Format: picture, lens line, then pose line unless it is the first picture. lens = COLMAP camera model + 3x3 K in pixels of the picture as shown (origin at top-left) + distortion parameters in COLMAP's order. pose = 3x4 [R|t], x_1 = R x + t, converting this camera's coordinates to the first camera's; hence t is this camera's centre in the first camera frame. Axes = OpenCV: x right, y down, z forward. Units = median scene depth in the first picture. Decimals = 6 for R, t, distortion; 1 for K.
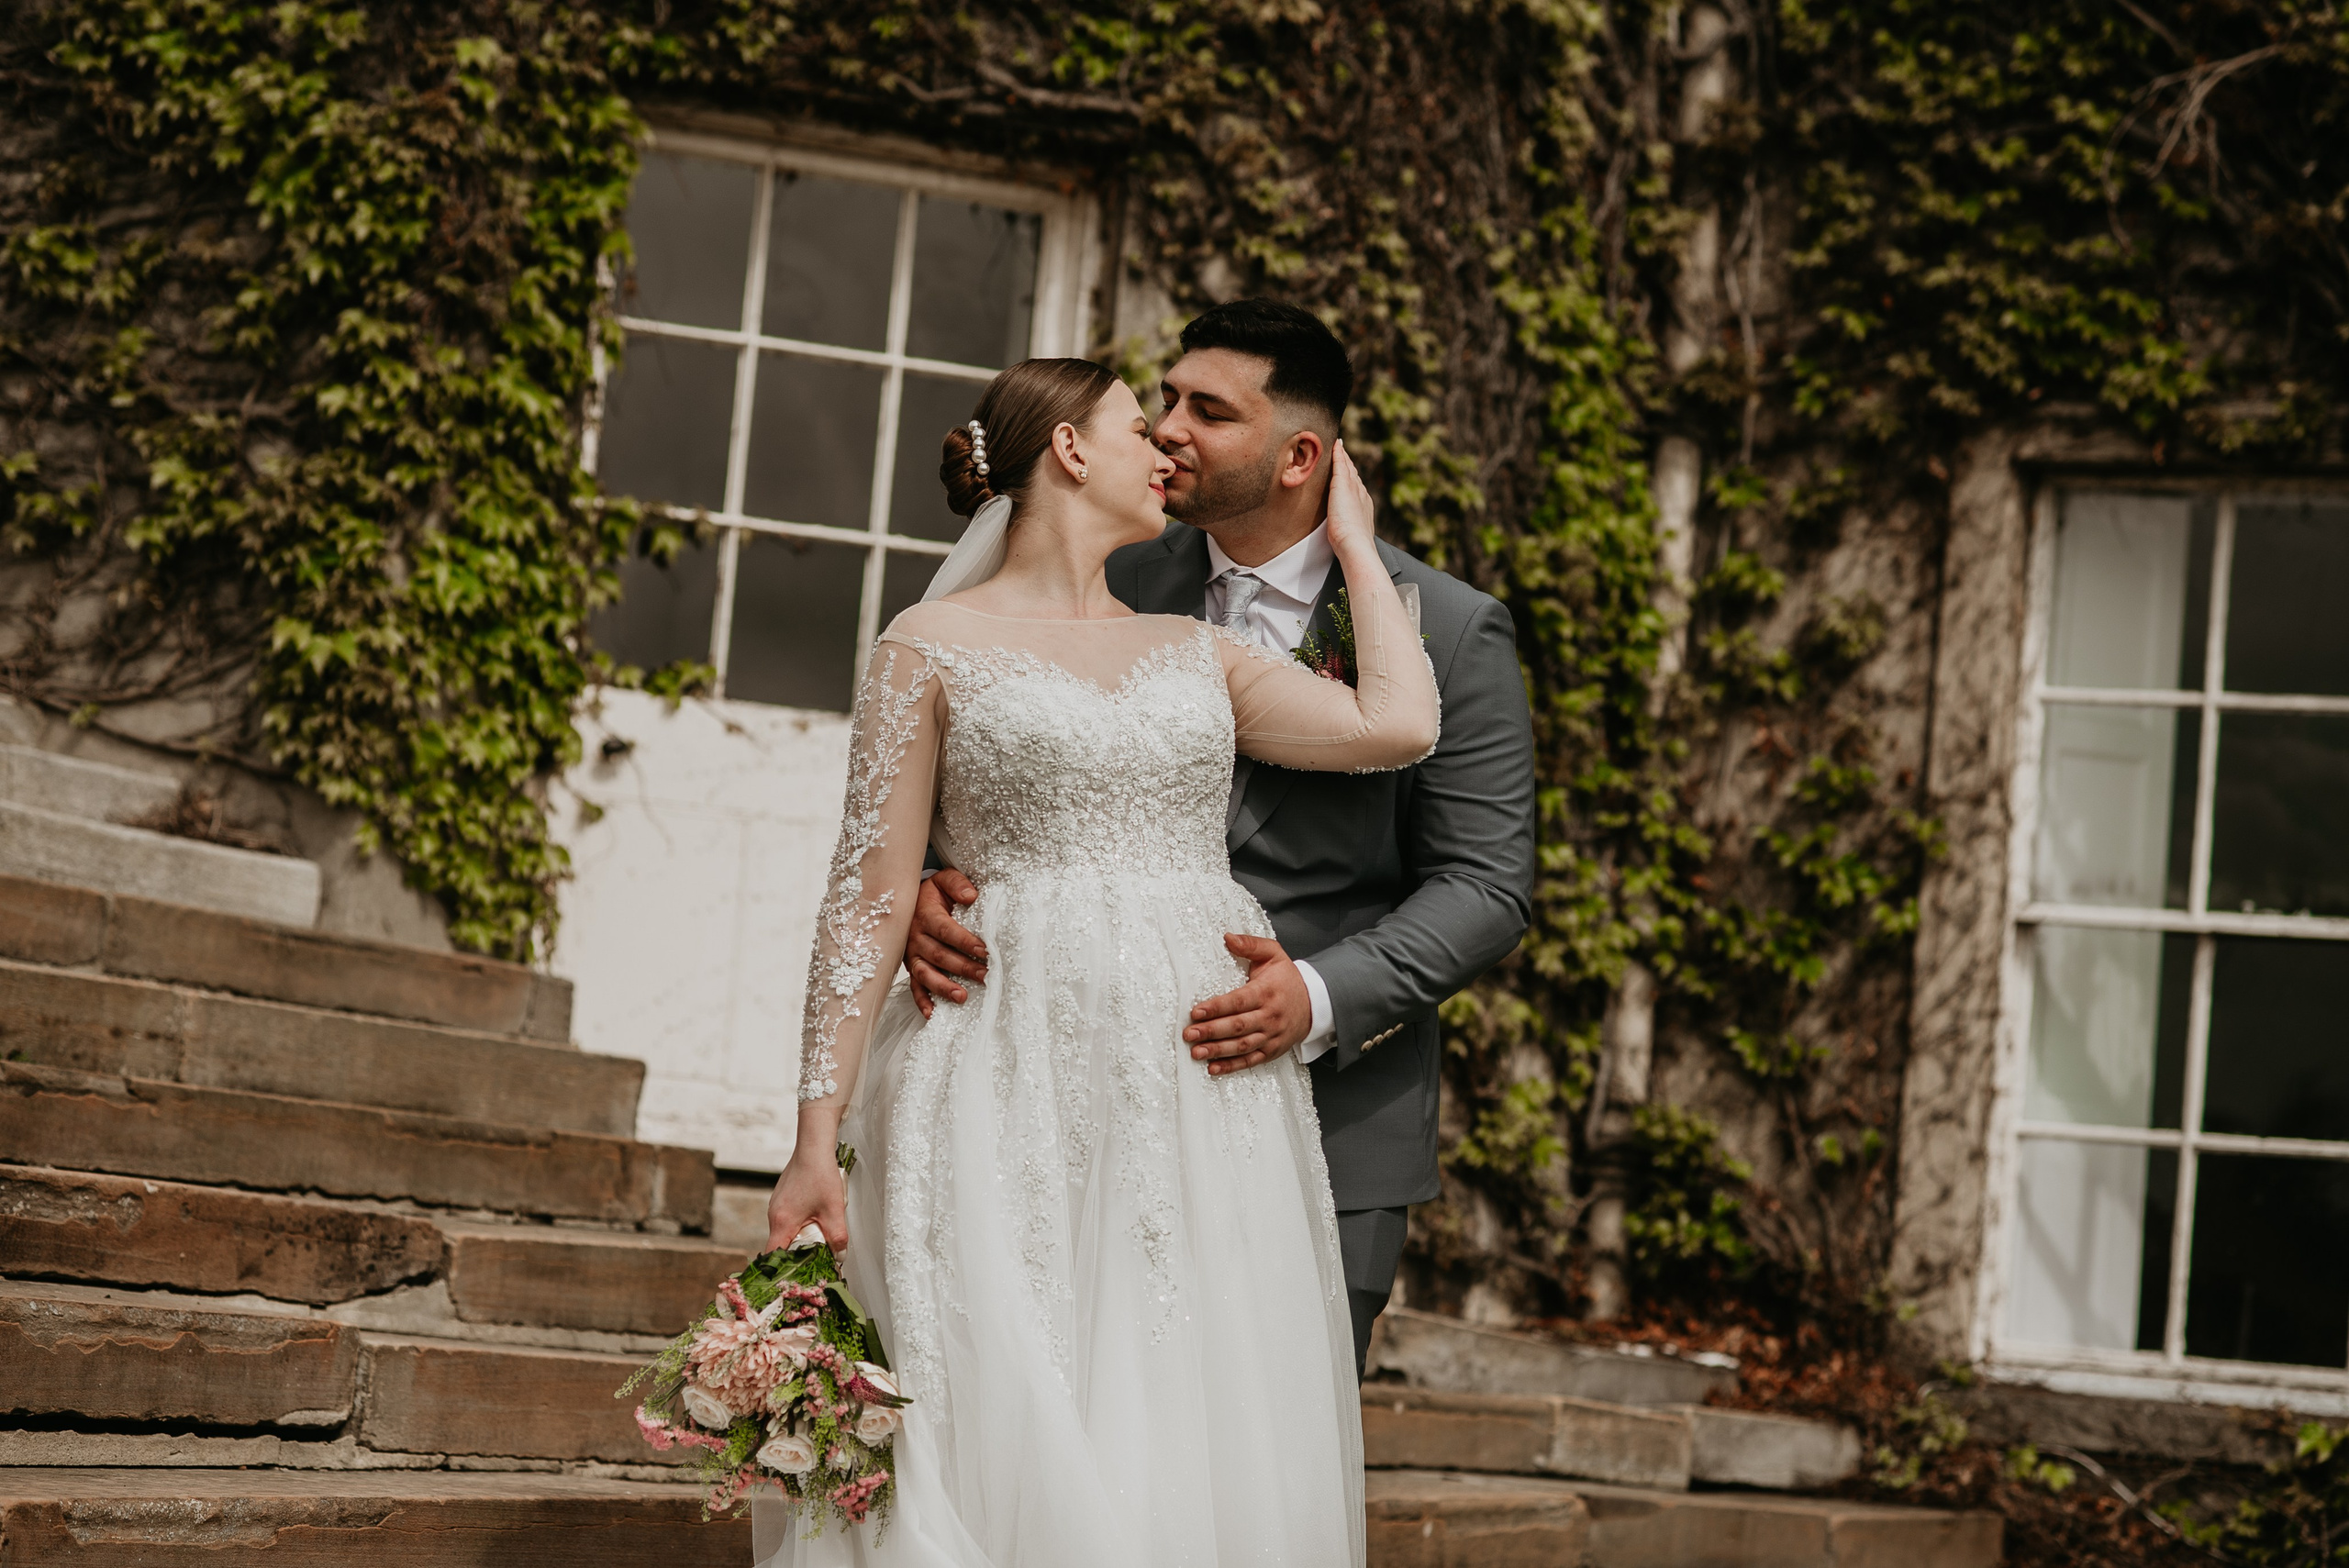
lens RADIAL K [[5472.5, 0, 1177.8], [0, 5472.5, 785.2], [0, 0, 1]] dist [0.014148, -0.944873]
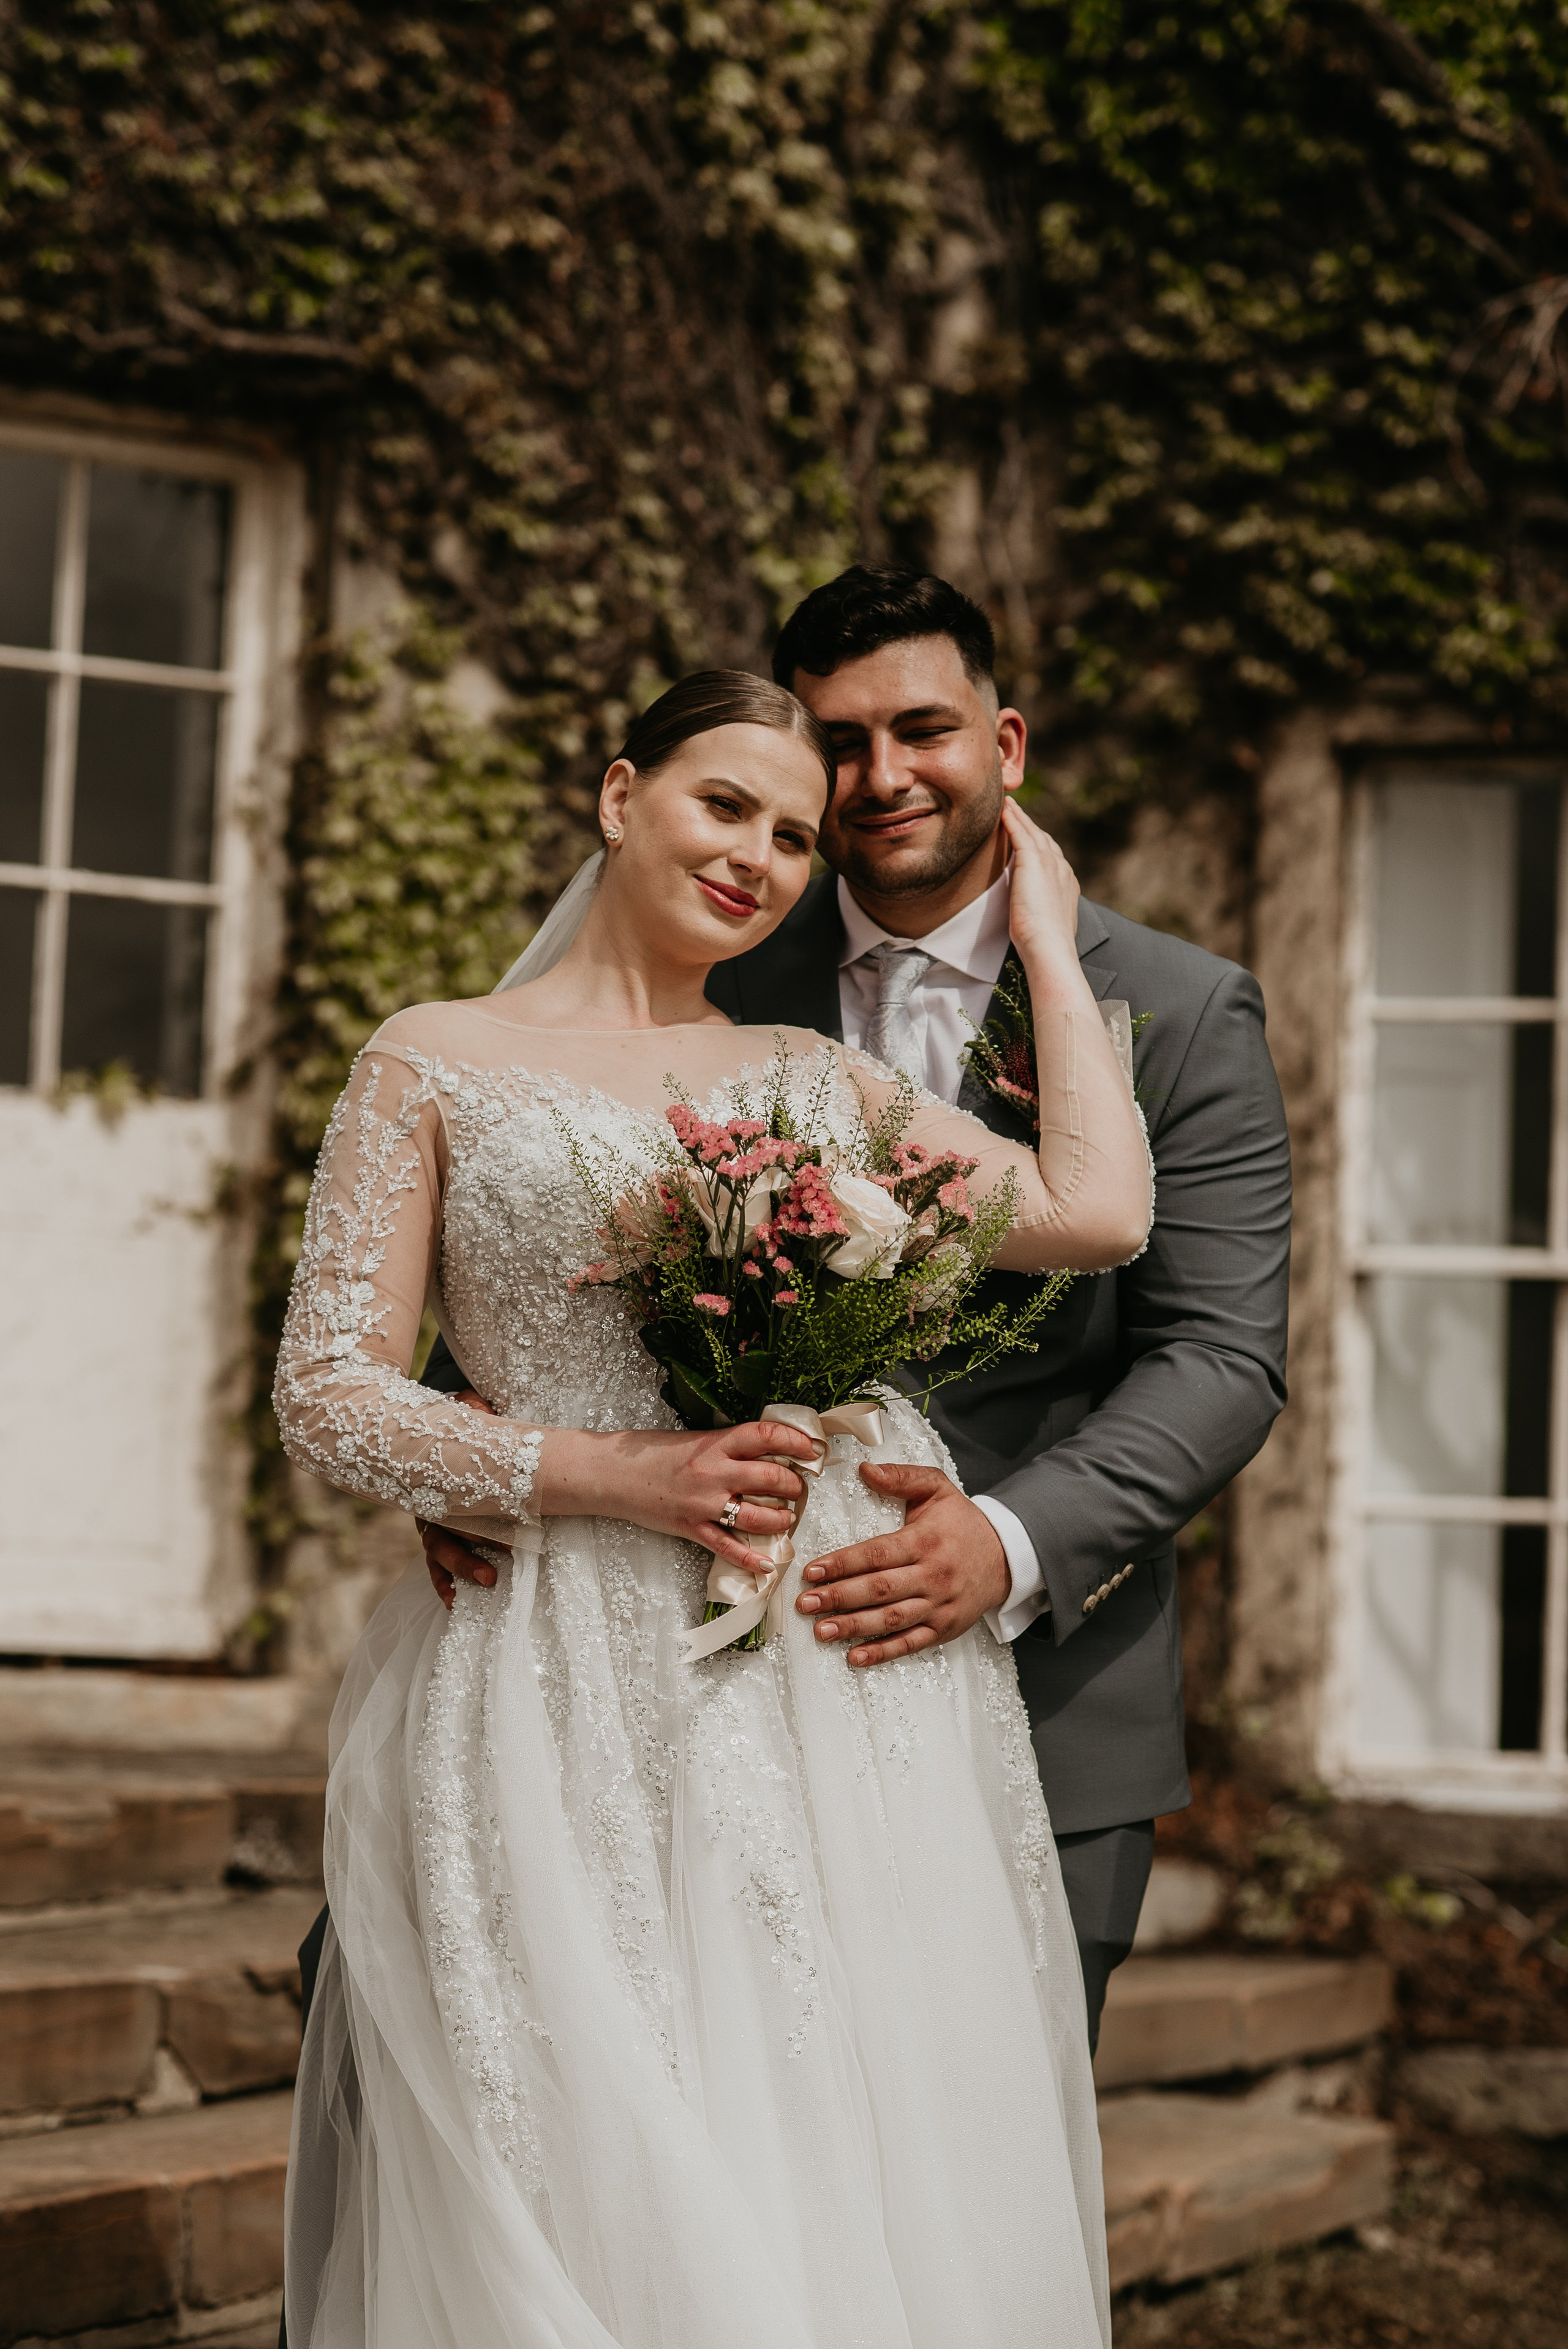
lens RADIAL K [[5472.7, 0, 733.0], [0, 5472.7, 1178.1], [0, 0, 1]] dist [0.014148, -0.944873]
pose [[0.993701, -0.036340, 0.106004, -0.042402], [0.034395, 0.999206, 0.020117, -0.012538], [-0.106651, -0.016345, 0.994162, 0.160788]]
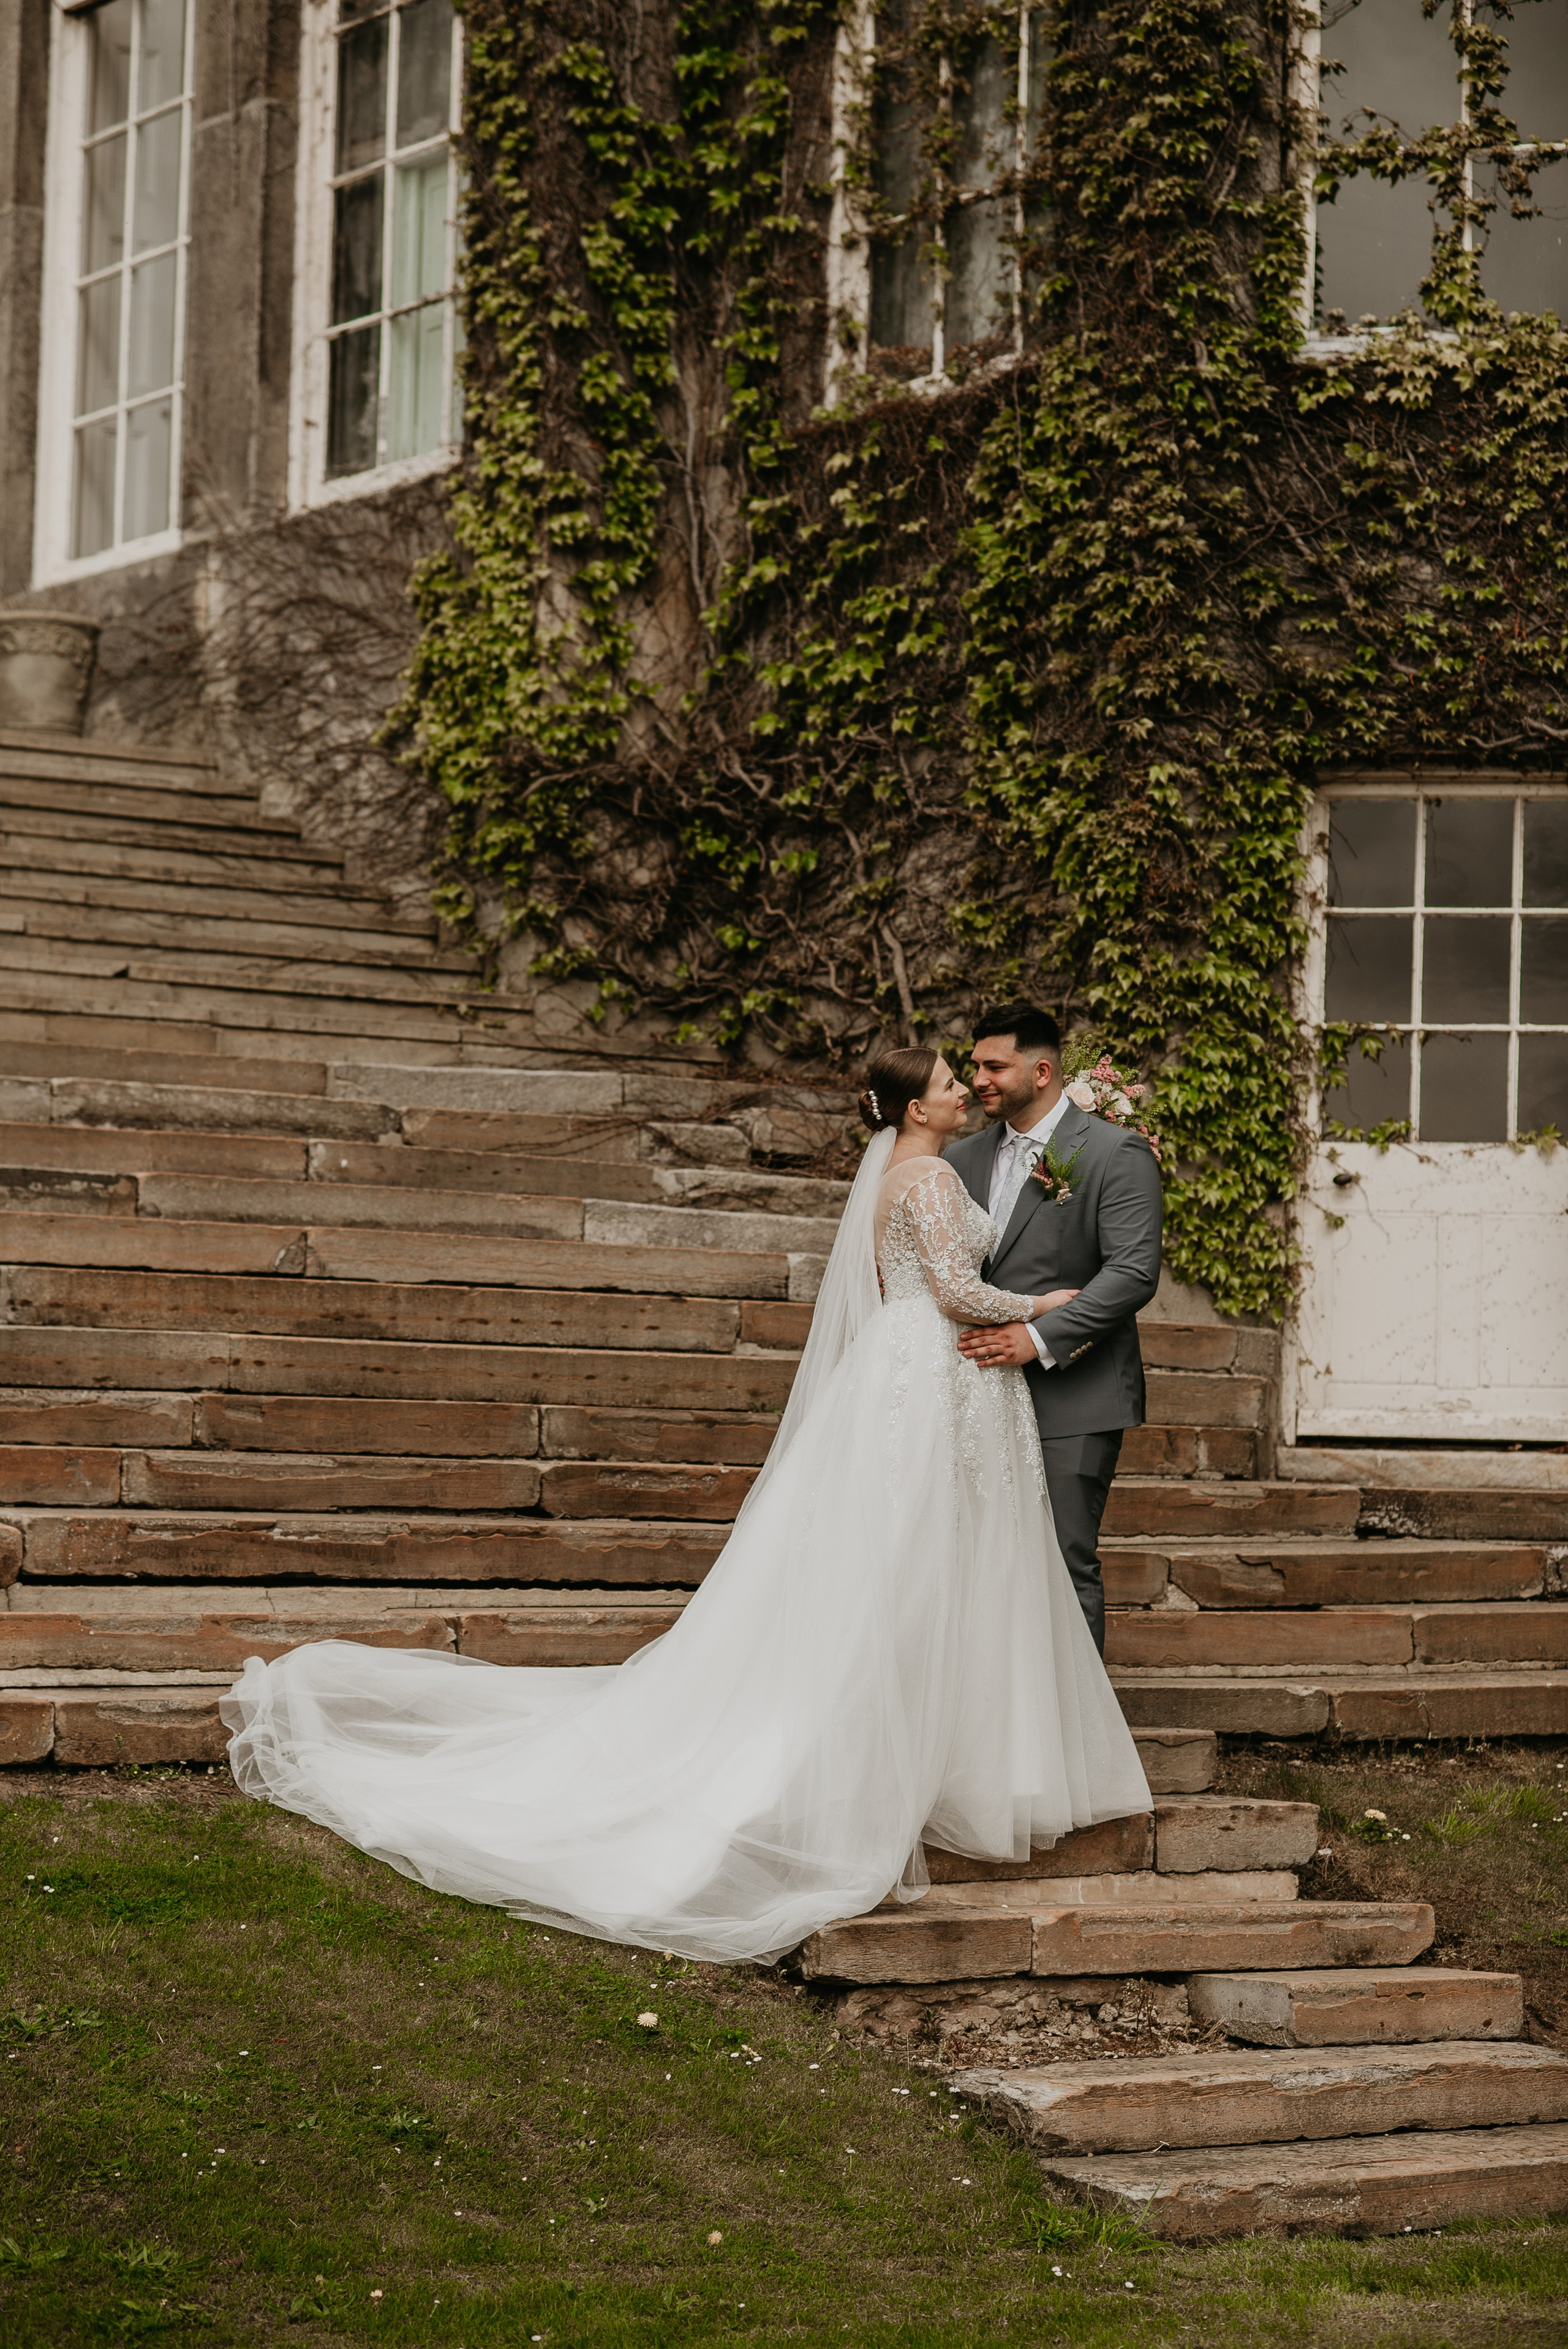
lens RADIAL K [[5444.2, 0, 787.6], [0, 5444.2, 1178.6], [0, 0, 1]] dist [-0.010432, -0.583073]
pose [[0.865621, -0.092490, -0.492083, 0.524476], [0.097774, 0.995095, -0.015041, 0.000798], [0.491060, -0.035093, 0.870419, -0.445987]]
